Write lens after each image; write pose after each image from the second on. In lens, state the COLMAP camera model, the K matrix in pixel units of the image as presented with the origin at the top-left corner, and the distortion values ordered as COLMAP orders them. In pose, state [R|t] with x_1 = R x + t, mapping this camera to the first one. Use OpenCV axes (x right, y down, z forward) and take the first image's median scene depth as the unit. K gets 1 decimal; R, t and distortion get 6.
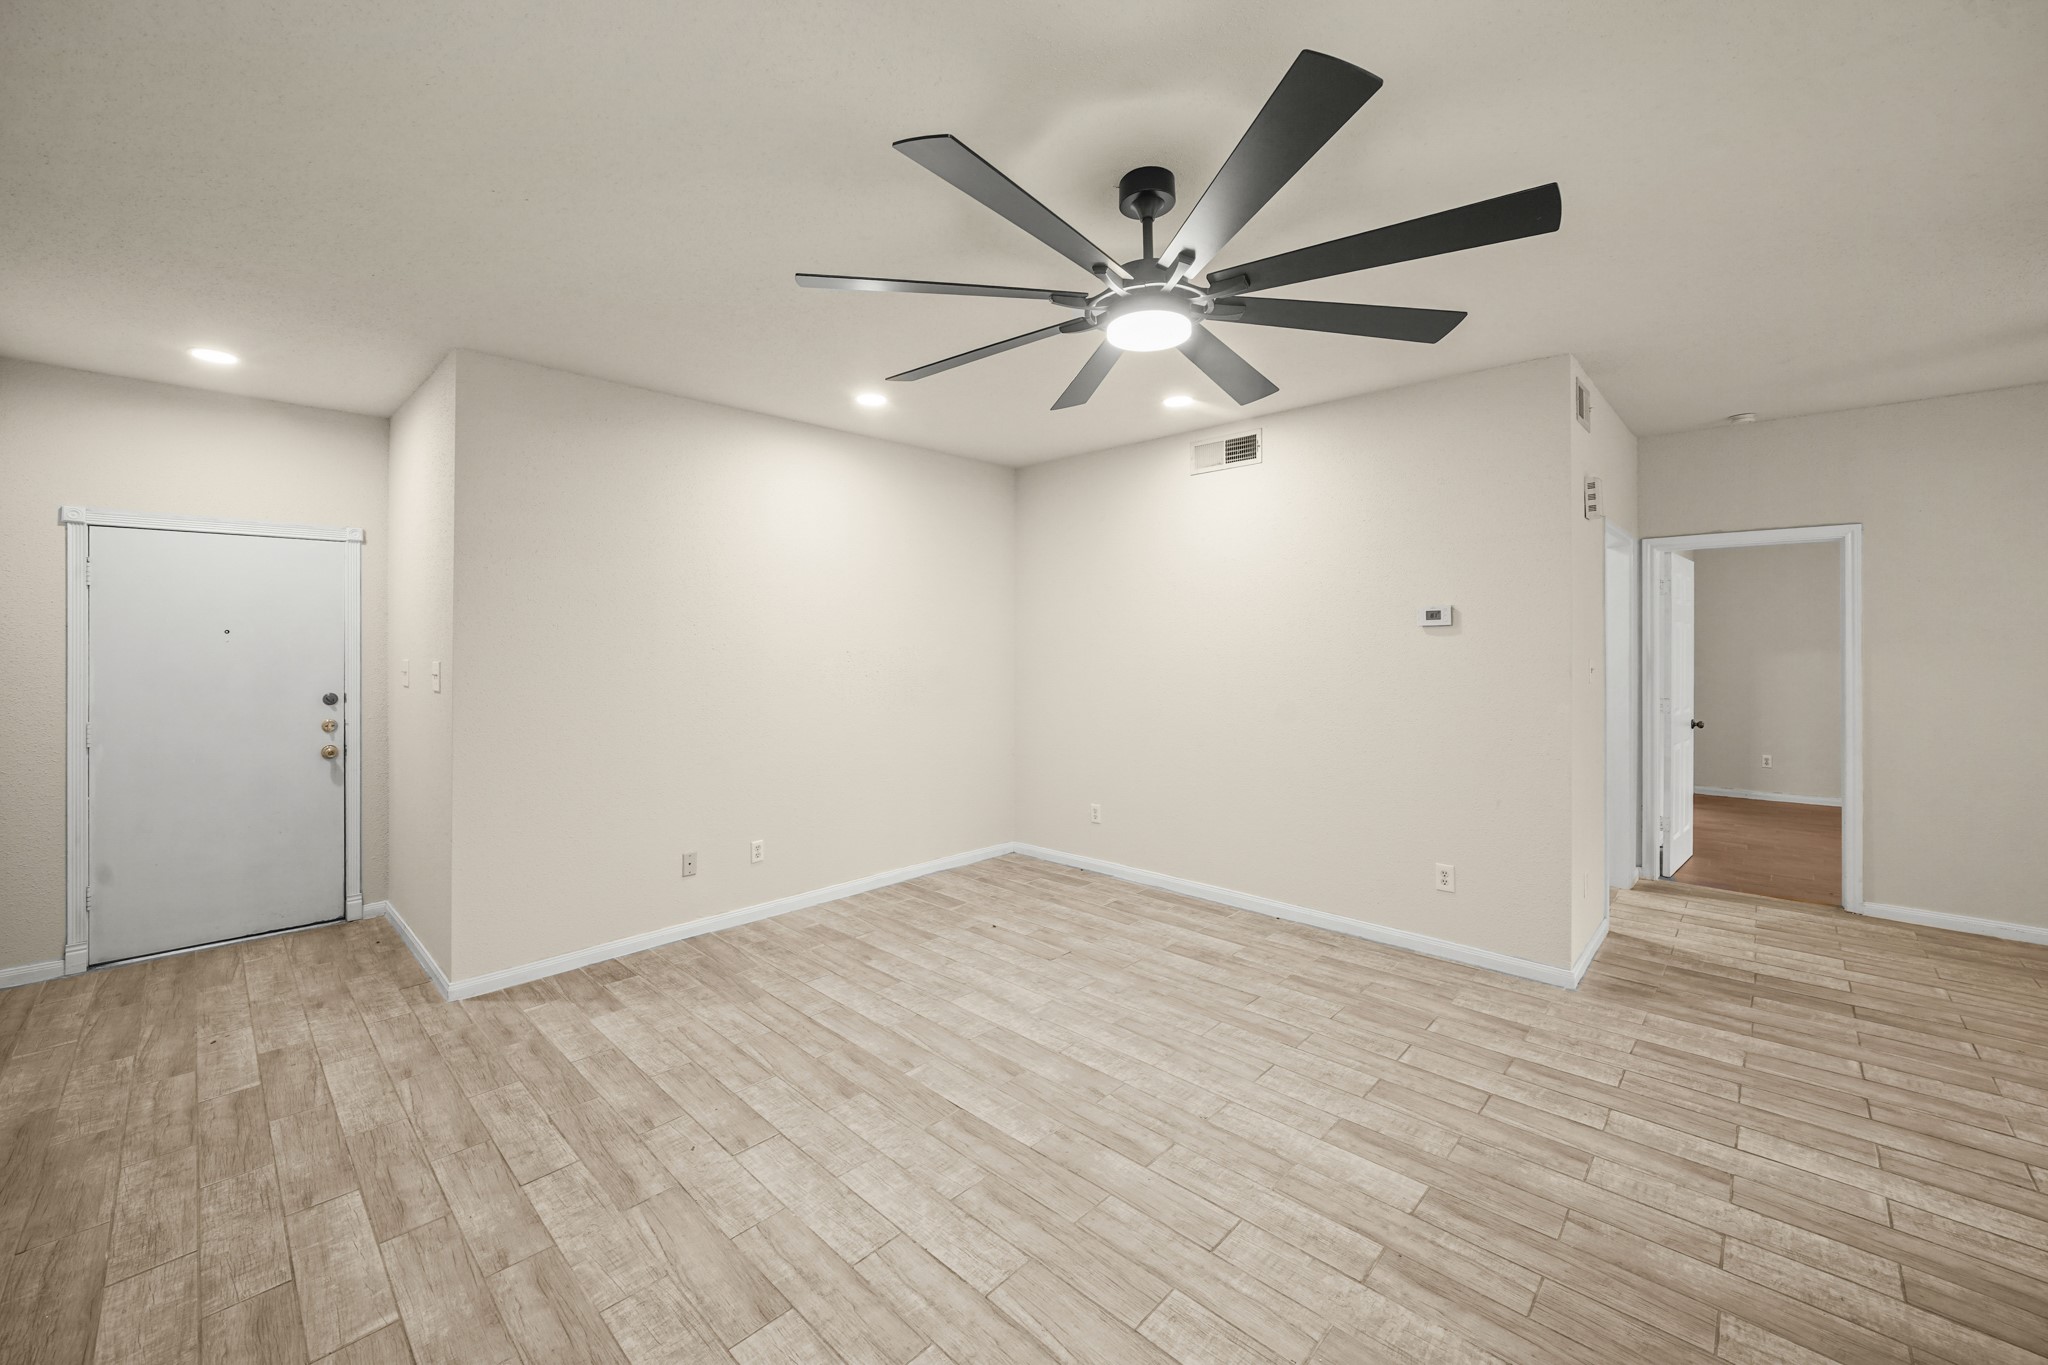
lens RADIAL K [[799.8, 0, 989.2], [0, 799.8, 656.2], [0, 0, 1]] dist [-0.013840, 0.002281]
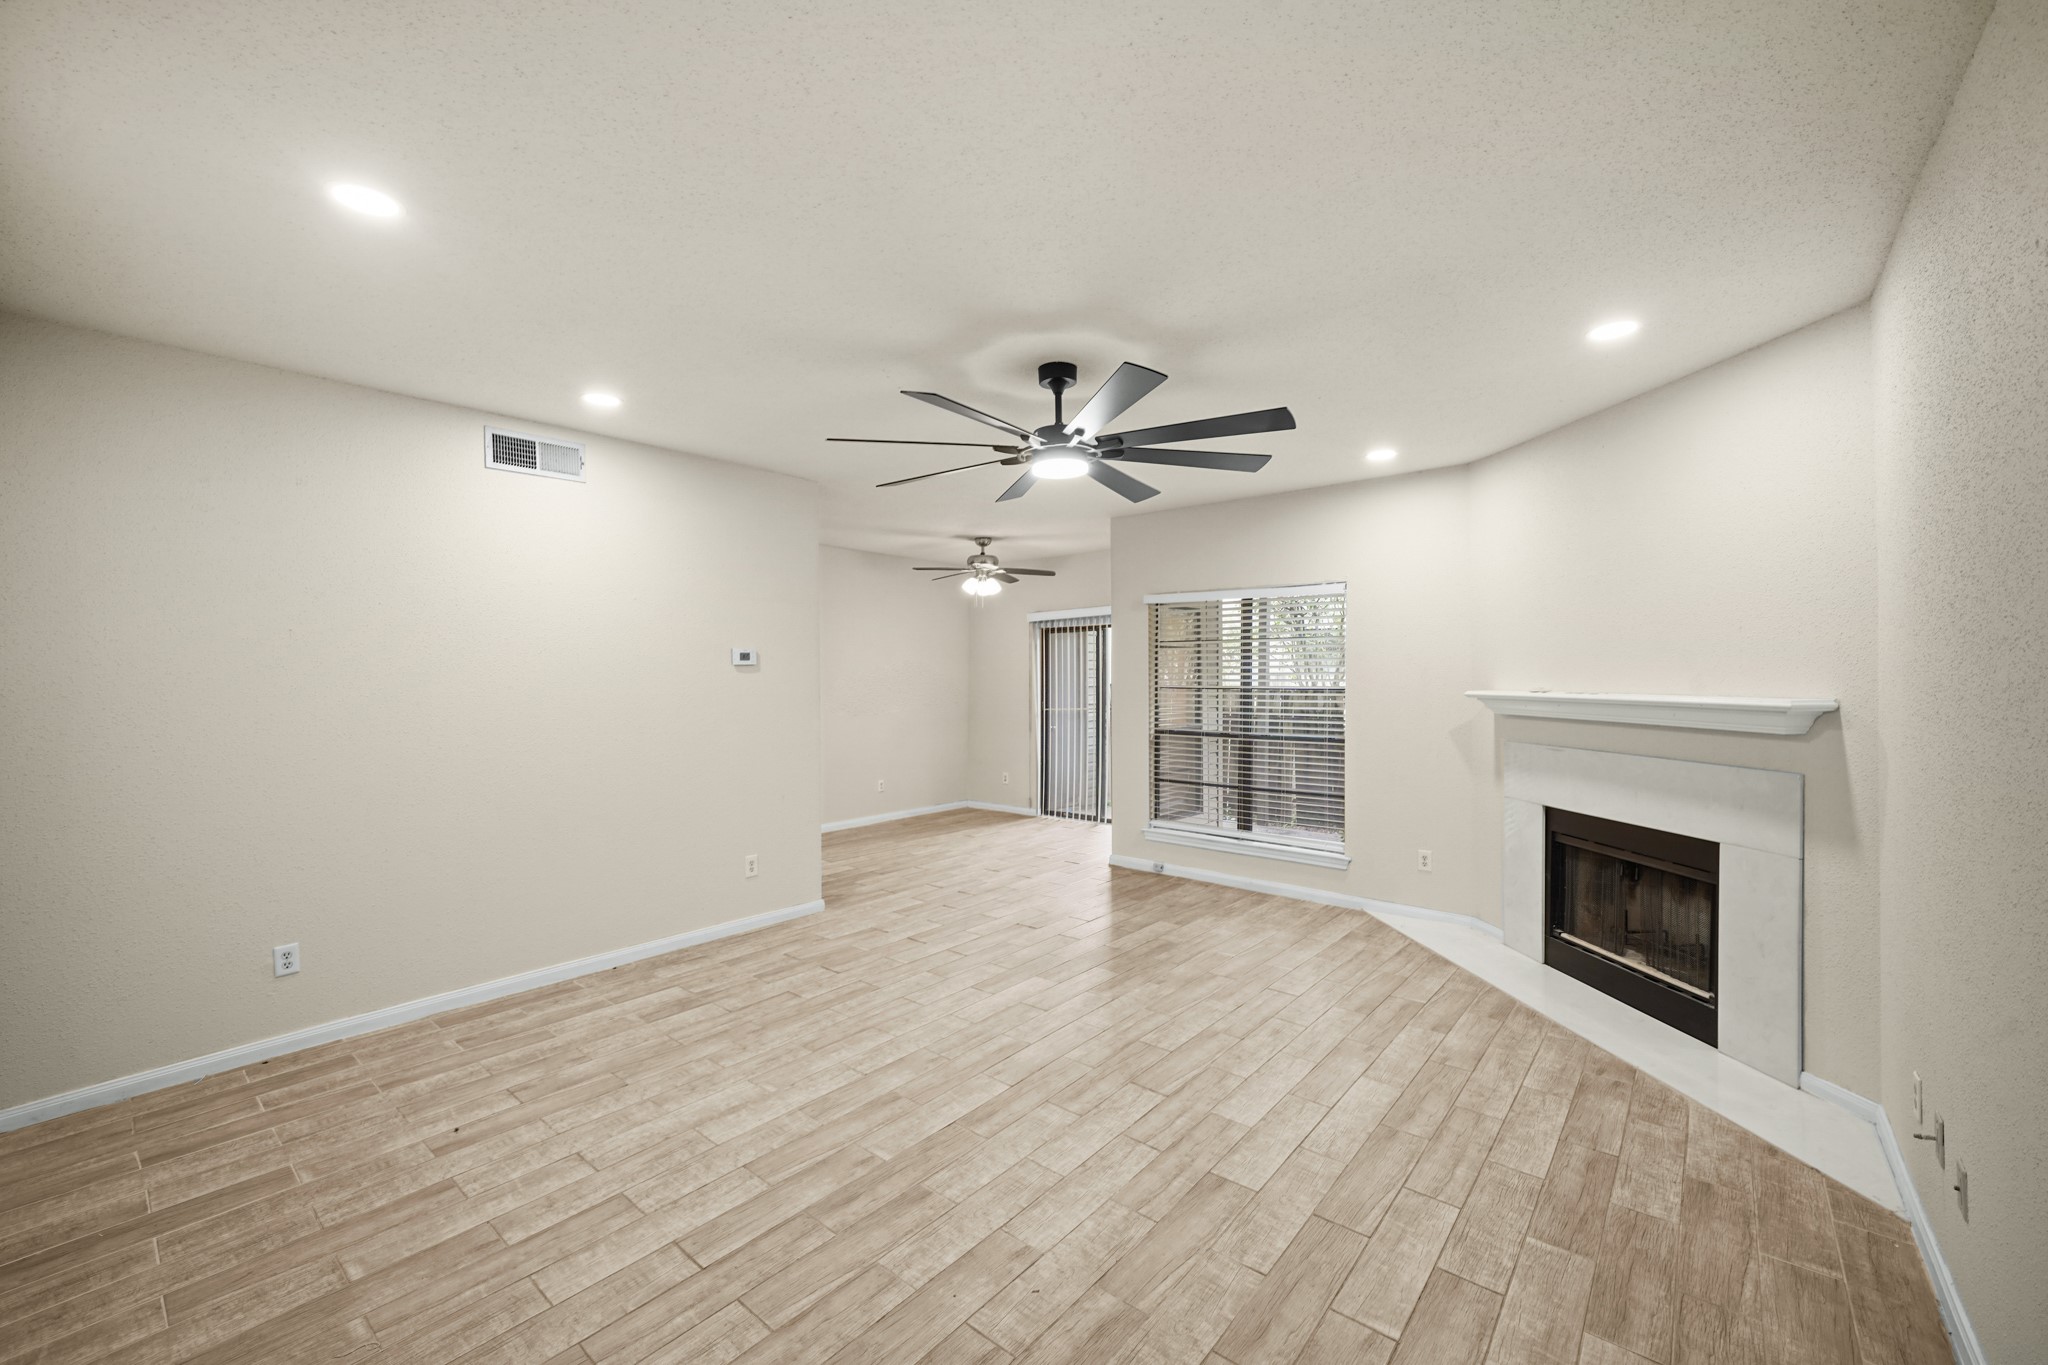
lens RADIAL K [[819.0, 0, 1041.6], [0, 819.0, 683.0], [0, 0, 1]] dist [-0.008629, 0.001339]
pose [[-0.094264, -0.006006, 0.995529, -0.936959], [0.023044, 0.999701, 0.008213, -0.012569], [-0.995280, 0.023716, -0.094098, 0.820669]]
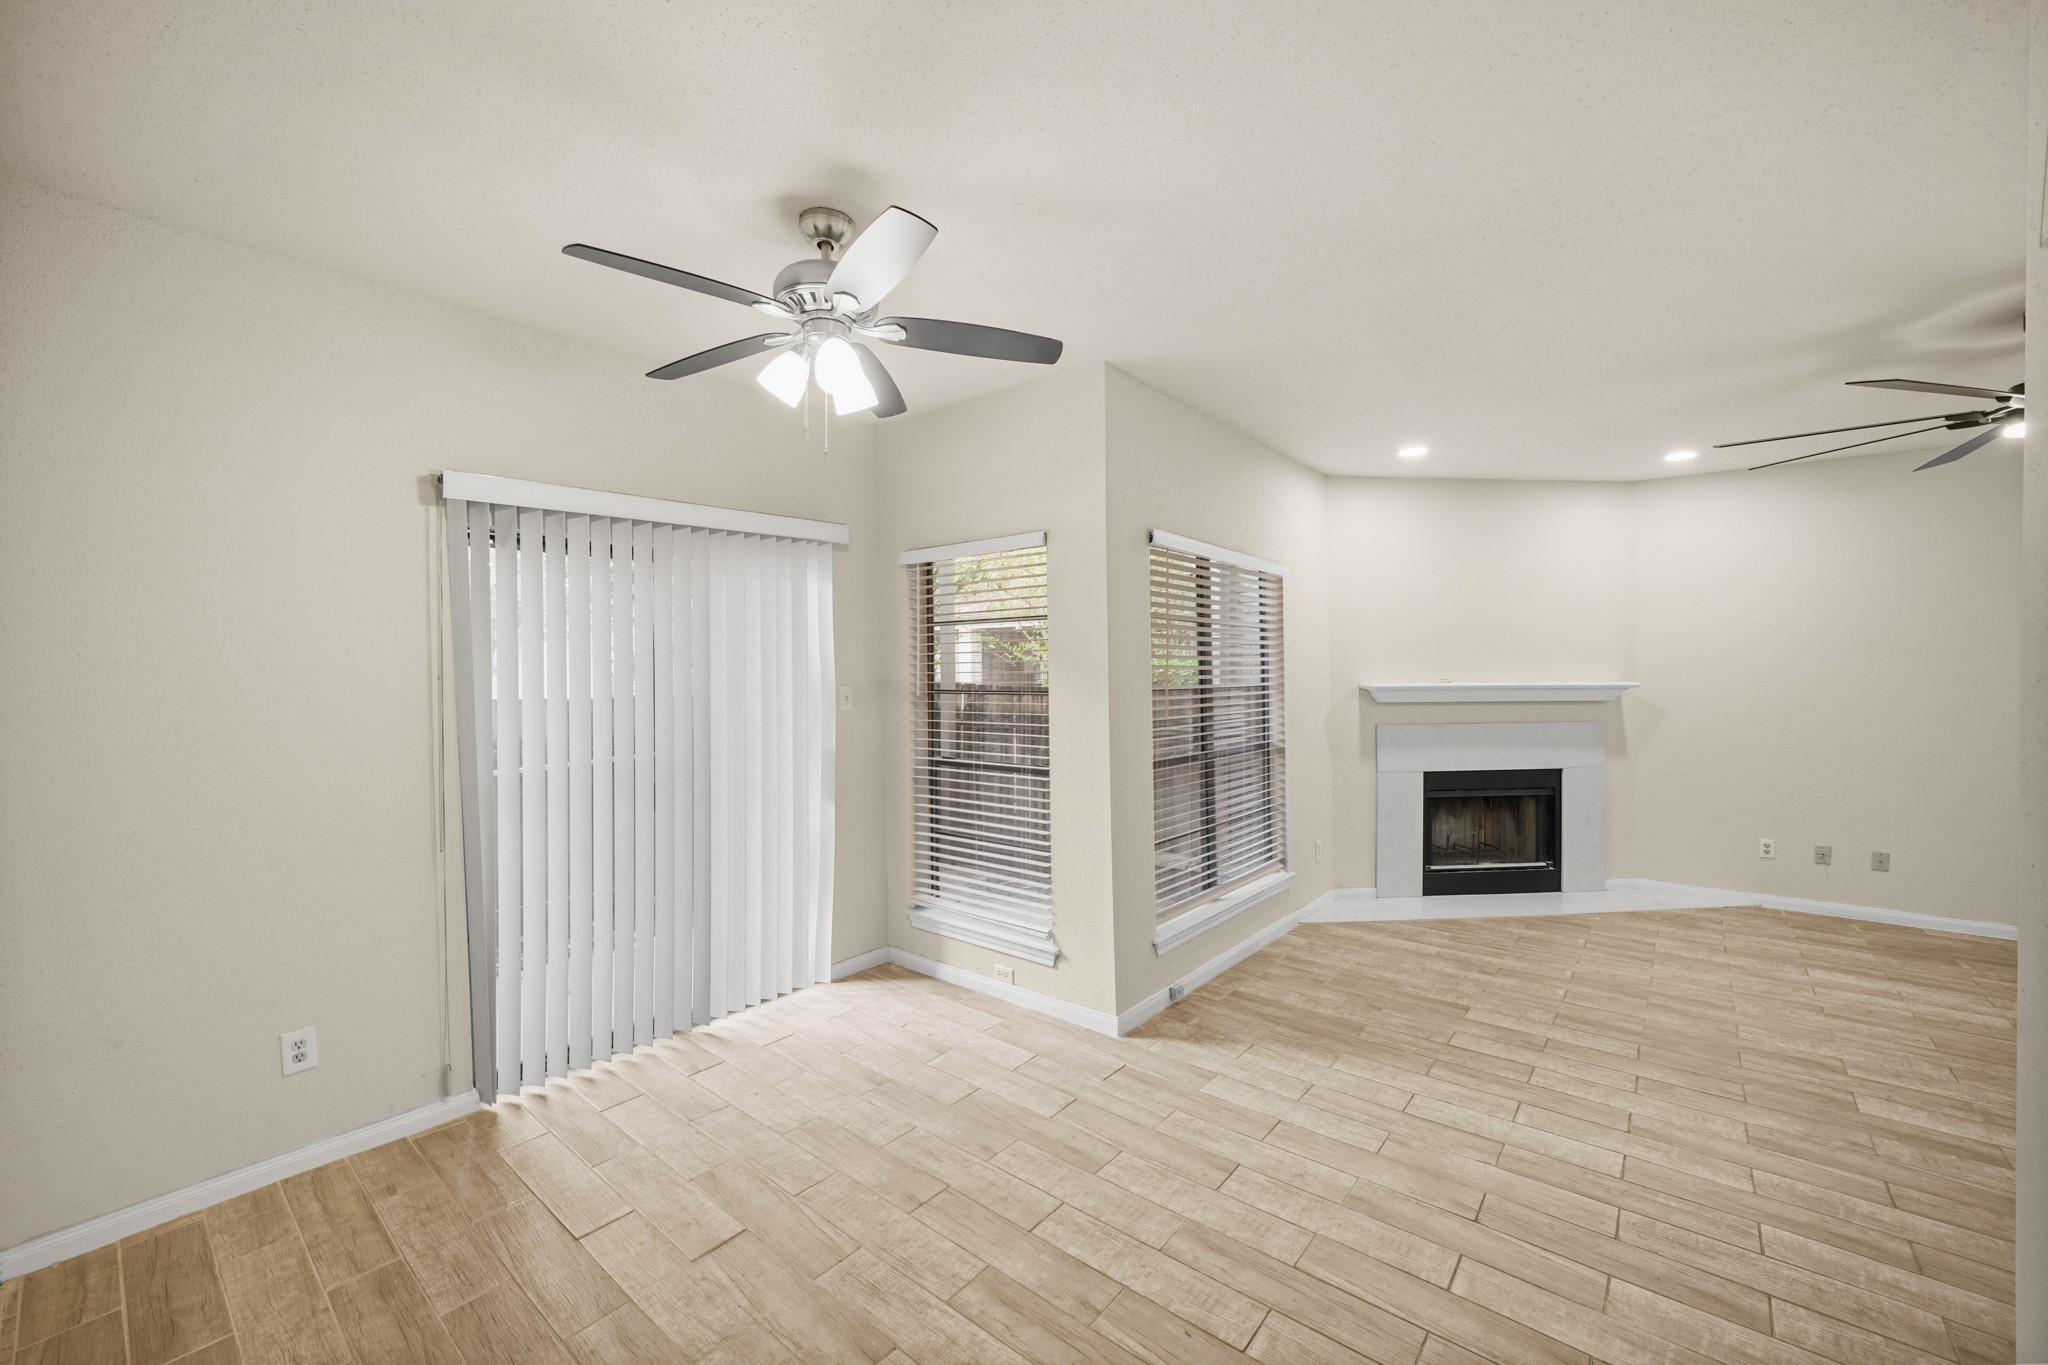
lens RADIAL K [[819.0, 0, 995.2], [0, 819.0, 666.9], [0, 0, 1]] dist [-0.008629, 0.001339]
pose [[-0.996577, 0.005452, -0.082487, 1.428297], [0.003872, 0.999806, 0.019305, -0.037523], [0.082576, 0.018919, -0.996405, 1.526682]]
